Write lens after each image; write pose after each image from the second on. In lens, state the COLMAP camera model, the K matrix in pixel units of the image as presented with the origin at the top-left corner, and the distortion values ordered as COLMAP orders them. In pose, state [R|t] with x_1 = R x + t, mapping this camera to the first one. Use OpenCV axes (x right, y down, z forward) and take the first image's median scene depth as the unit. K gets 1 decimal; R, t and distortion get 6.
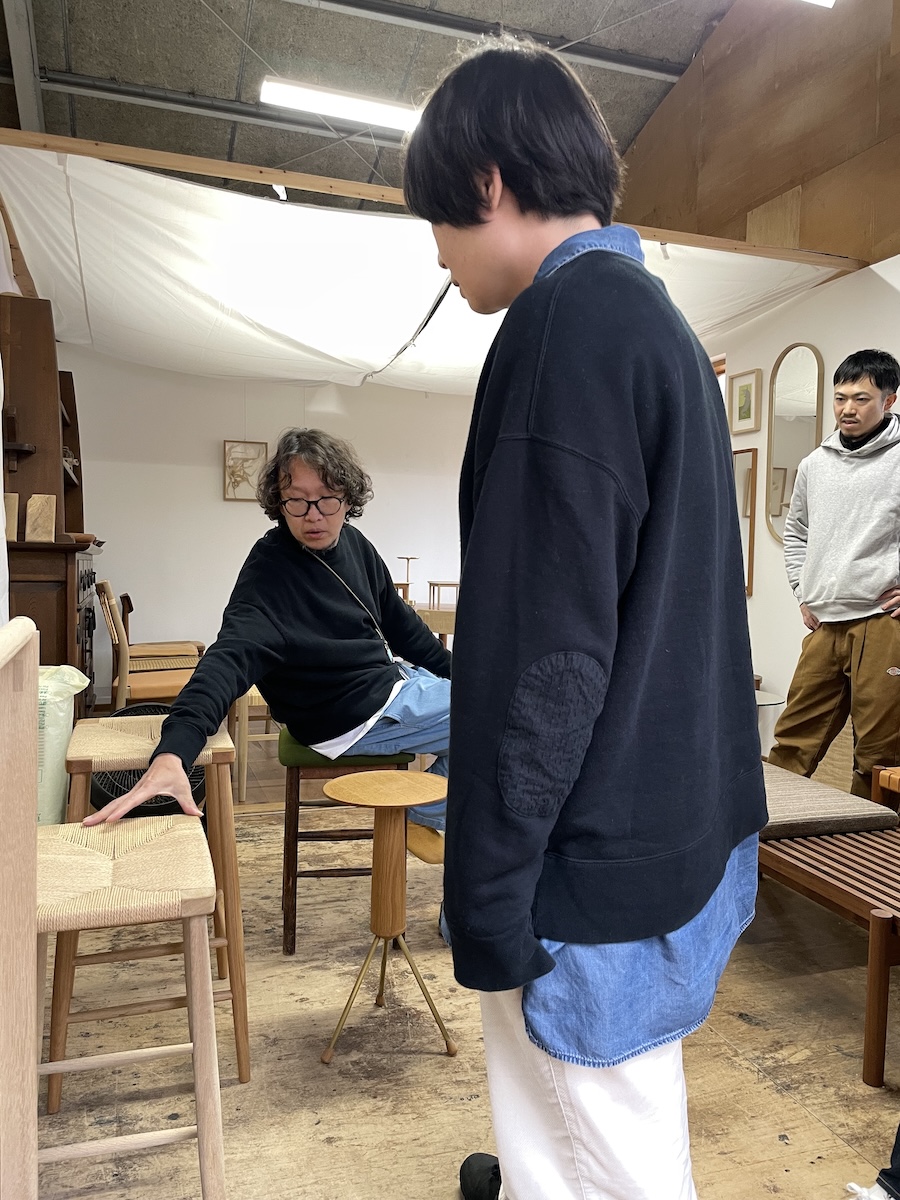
lens RADIAL K [[898.0, 0, 453.6], [0, 898.0, 594.9], [0, 0, 1]] dist [0.079423, -0.106357]
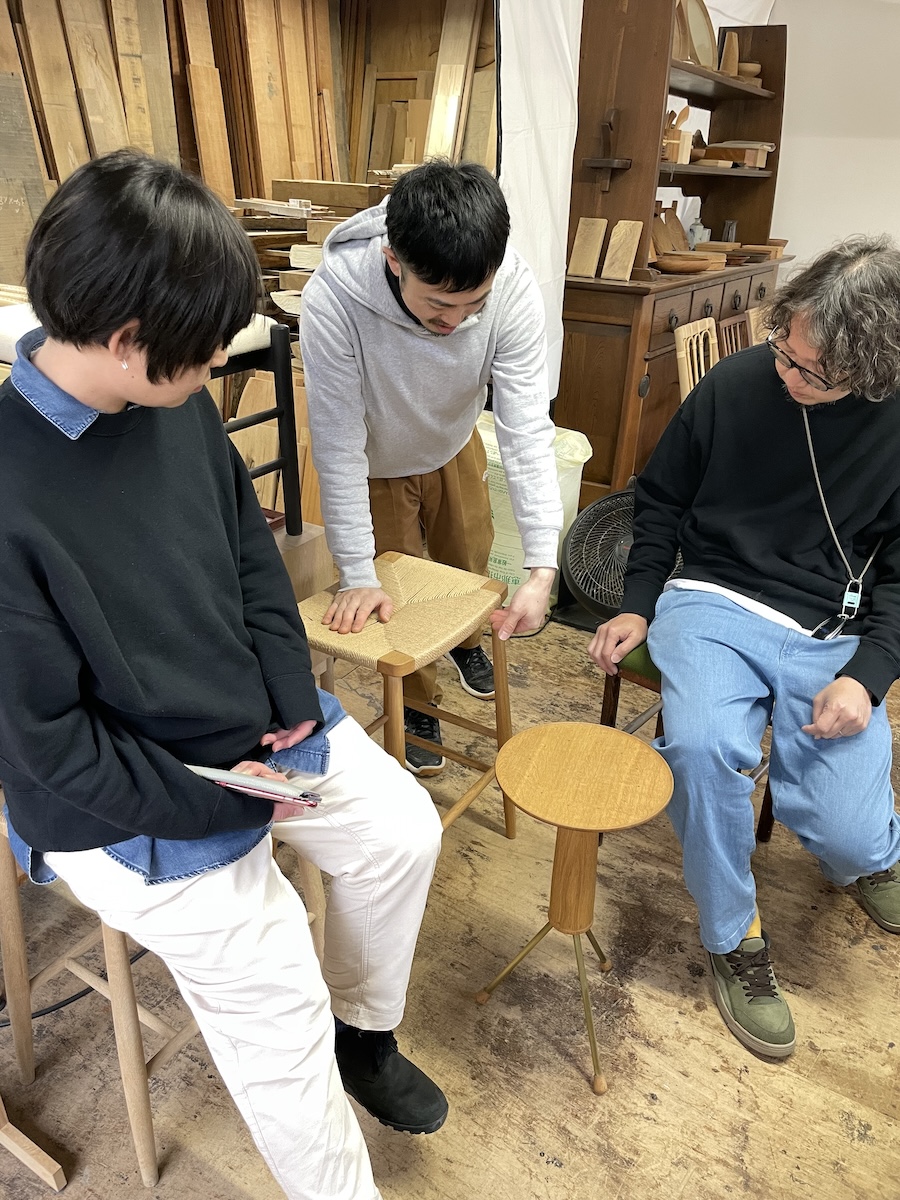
lens RADIAL K [[898.0, 0, 449.8], [0, 898.0, 592.5], [0, 0, 1]] dist [0.079423, -0.106357]
pose [[0.639420, 0.349064, -0.685052, 0.251453], [-0.073007, 0.914539, 0.397854, -0.178382], [0.765384, -0.204382, 0.610259, 0.379632]]
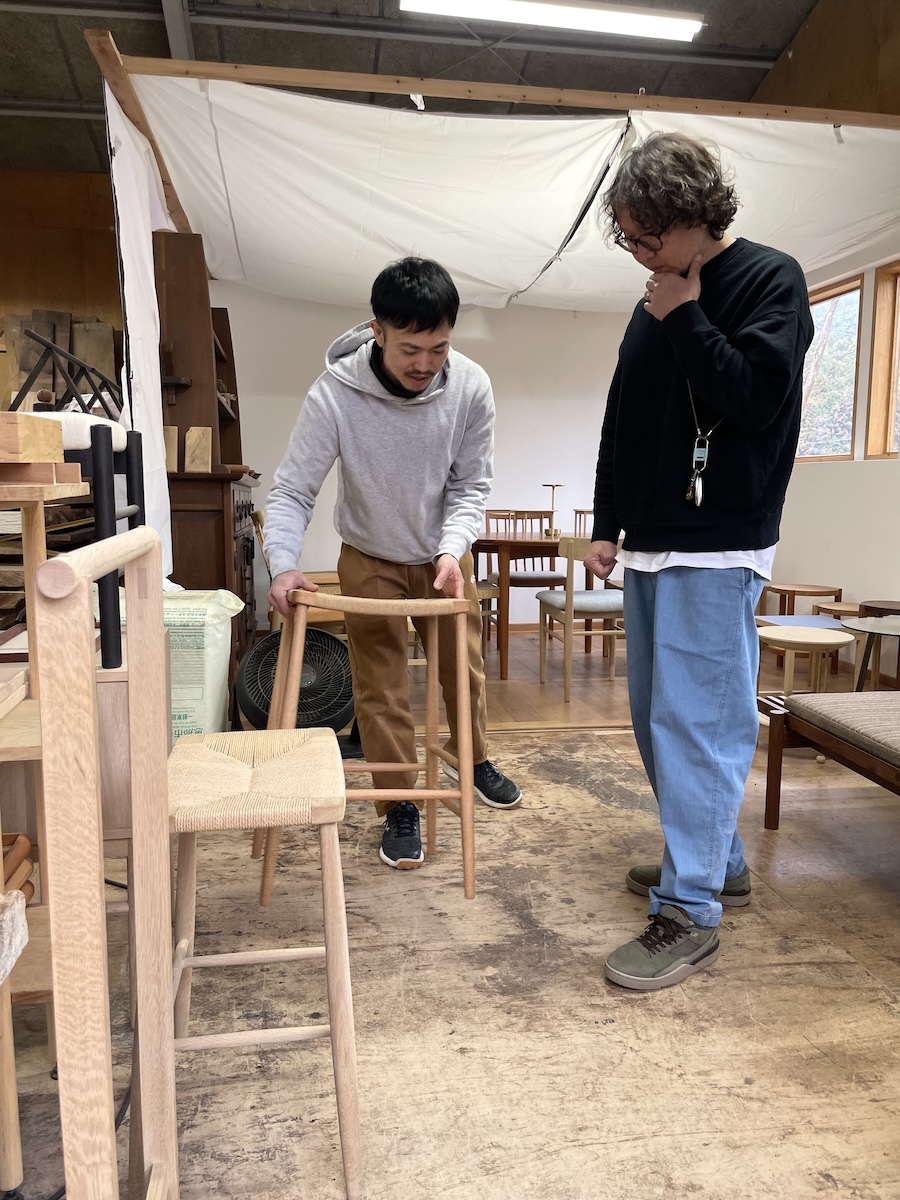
lens RADIAL K [[898.0, 0, 454.8], [0, 898.0, 590.7], [0, 0, 1]] dist [0.079423, -0.106357]
pose [[0.985946, 0.003864, -0.167017, 0.014790], [0.007560, 0.997677, 0.067706, 0.013330], [0.166891, -0.068017, 0.983627, 0.025800]]
